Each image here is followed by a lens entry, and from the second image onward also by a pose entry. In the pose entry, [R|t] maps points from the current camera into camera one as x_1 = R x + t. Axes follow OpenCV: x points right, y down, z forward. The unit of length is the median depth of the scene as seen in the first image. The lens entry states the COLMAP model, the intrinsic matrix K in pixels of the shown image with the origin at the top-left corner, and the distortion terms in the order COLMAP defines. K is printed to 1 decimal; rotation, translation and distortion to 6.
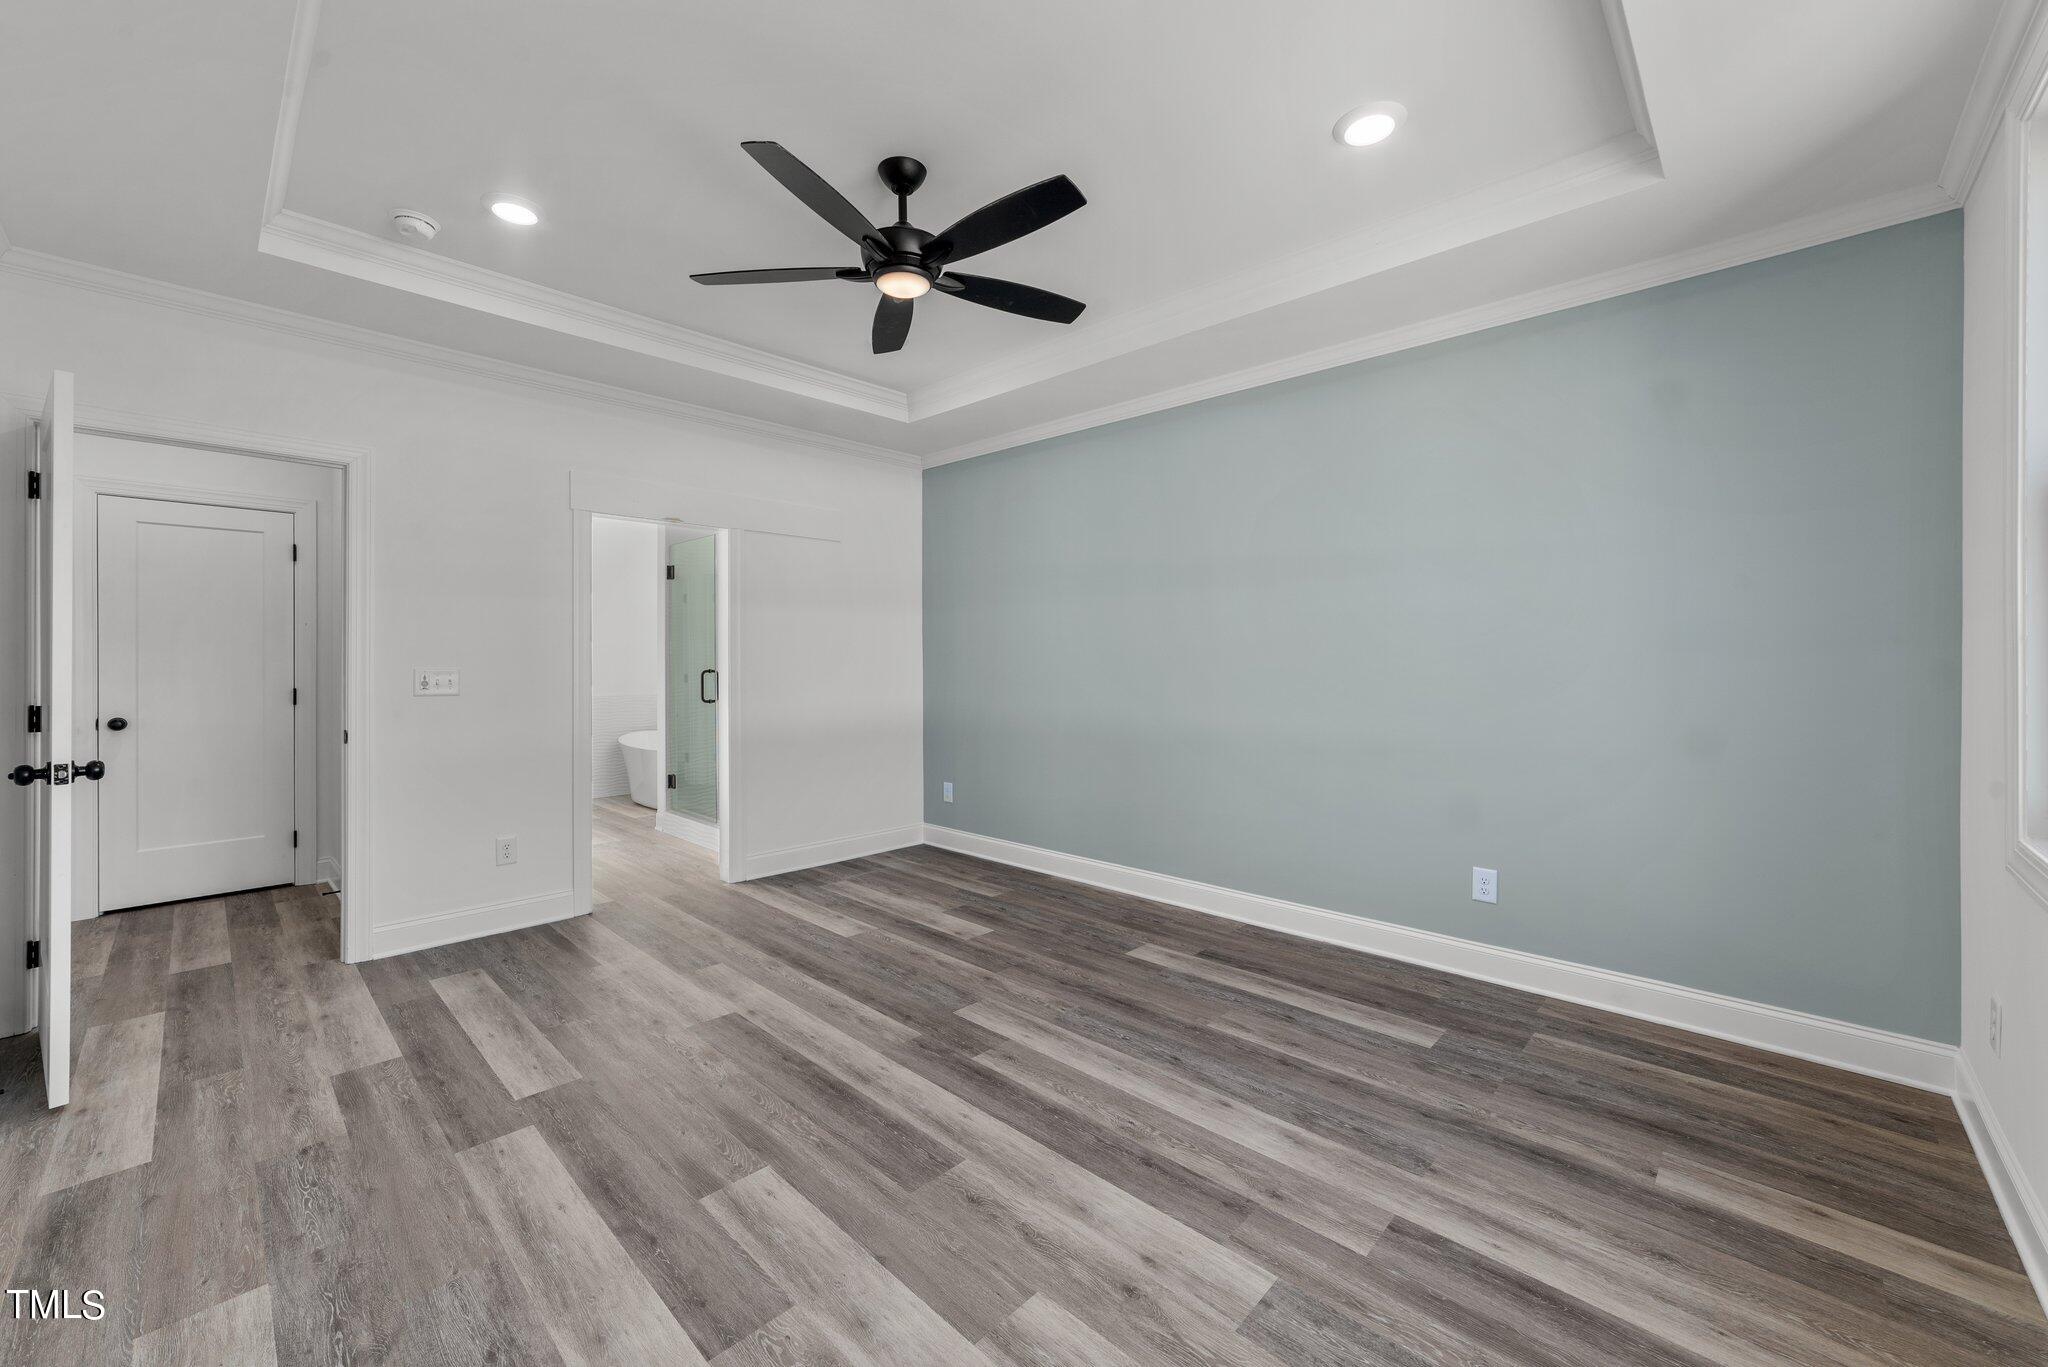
lens RADIAL K [[800.6, 0, 1019.7], [0, 800.6, 660.9], [0, 0, 1]] dist [-0.017747, 0.006760]
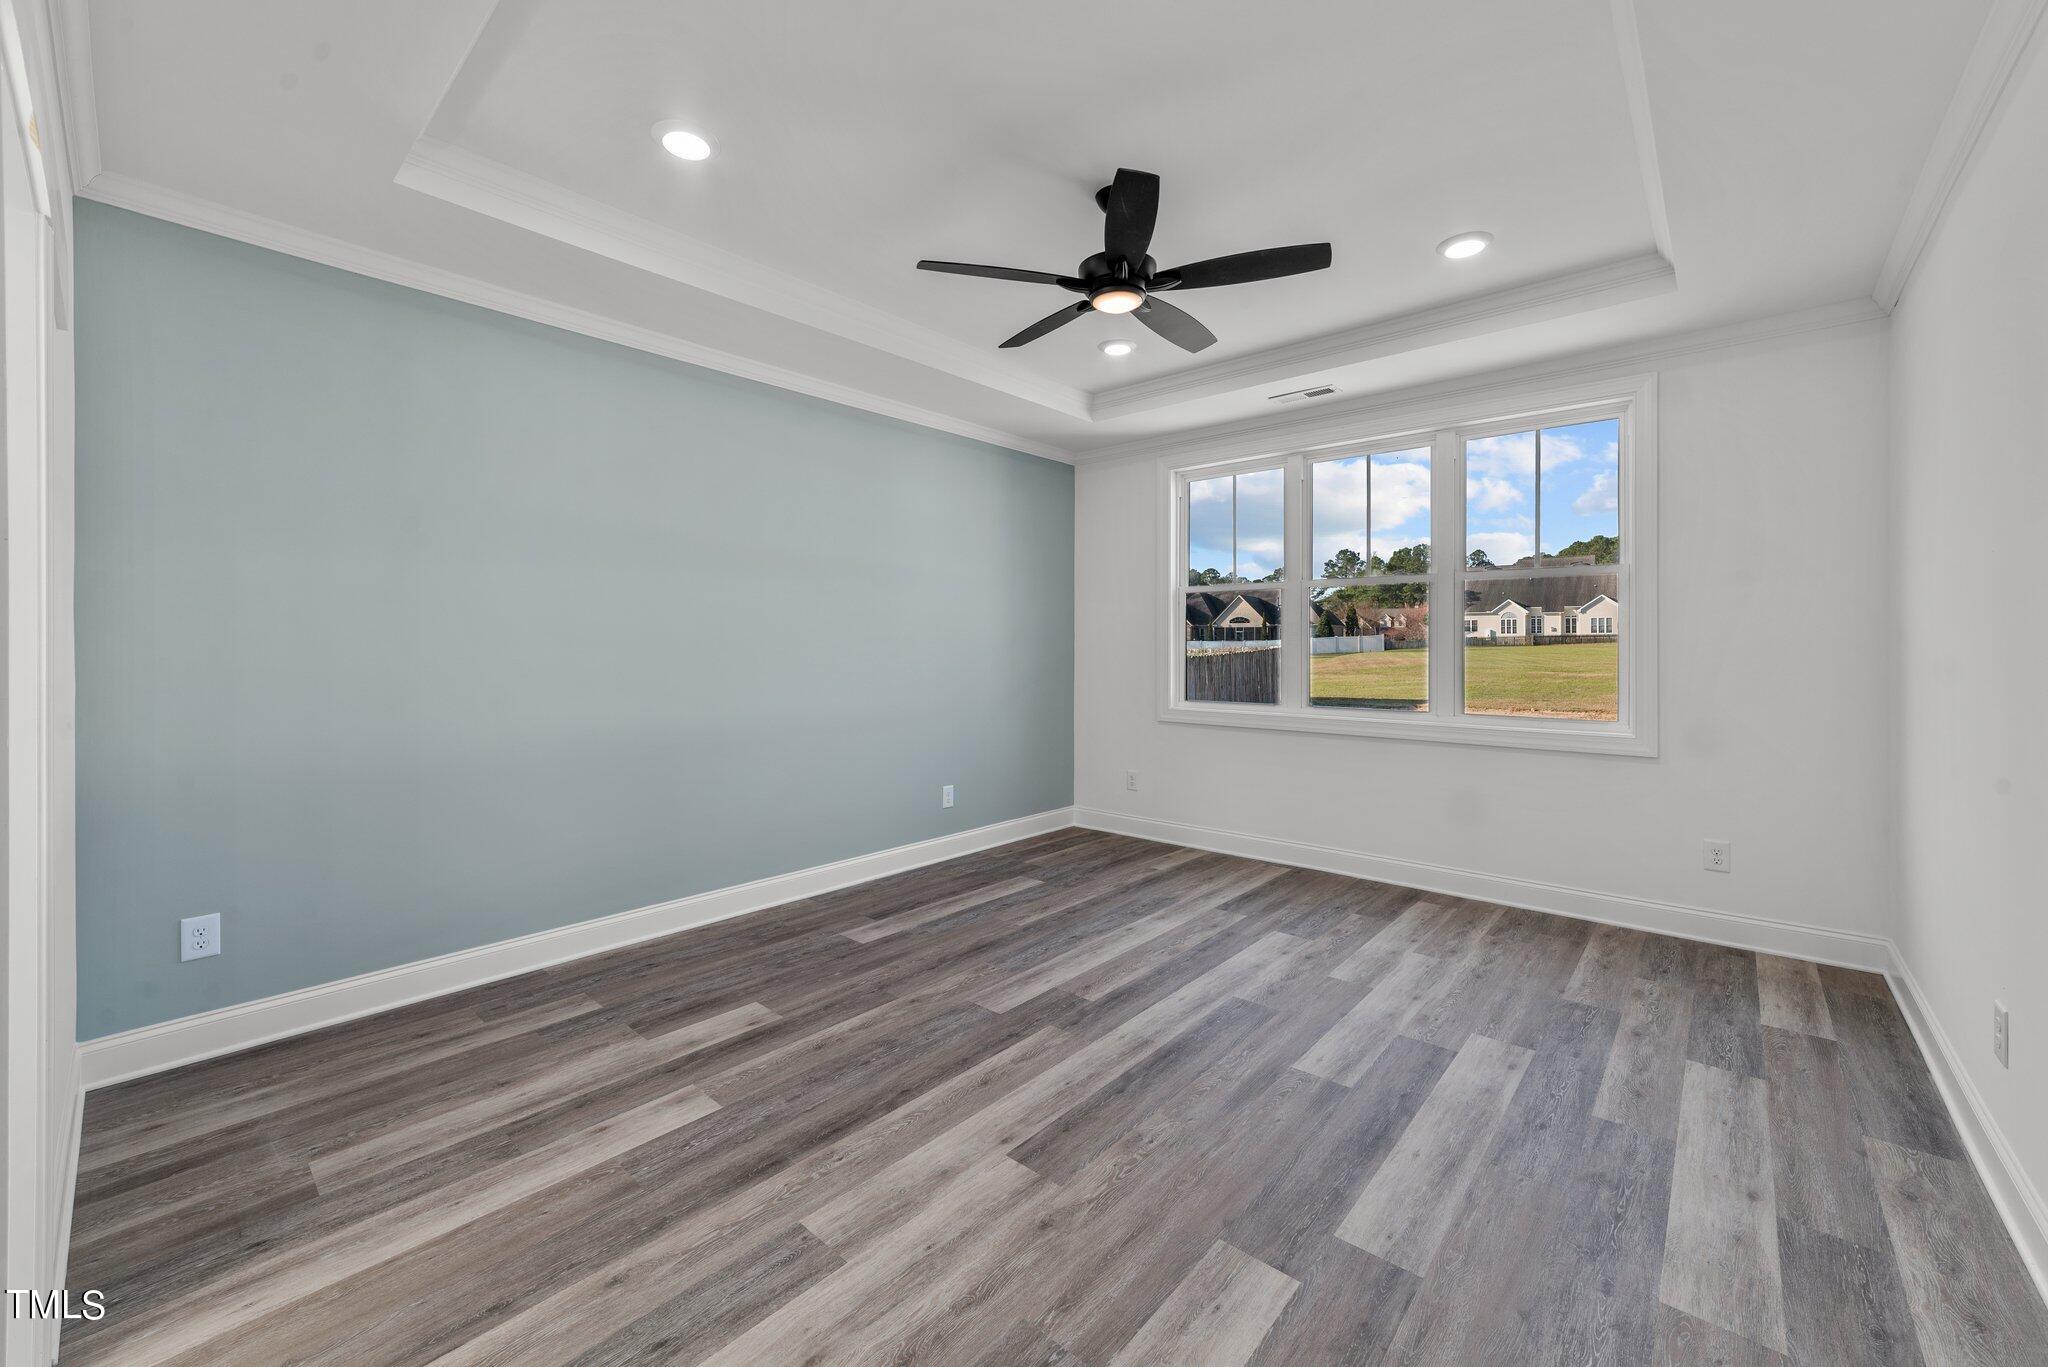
lens RADIAL K [[800.6, 0, 1019.7], [0, 800.6, 660.9], [0, 0, 1]] dist [-0.017747, 0.006760]
pose [[-0.033391, -0.015474, 0.999323, -1.060509], [0.002605, 0.999875, 0.015569, -0.002097], [-0.999439, 0.003123, -0.033346, 1.023156]]
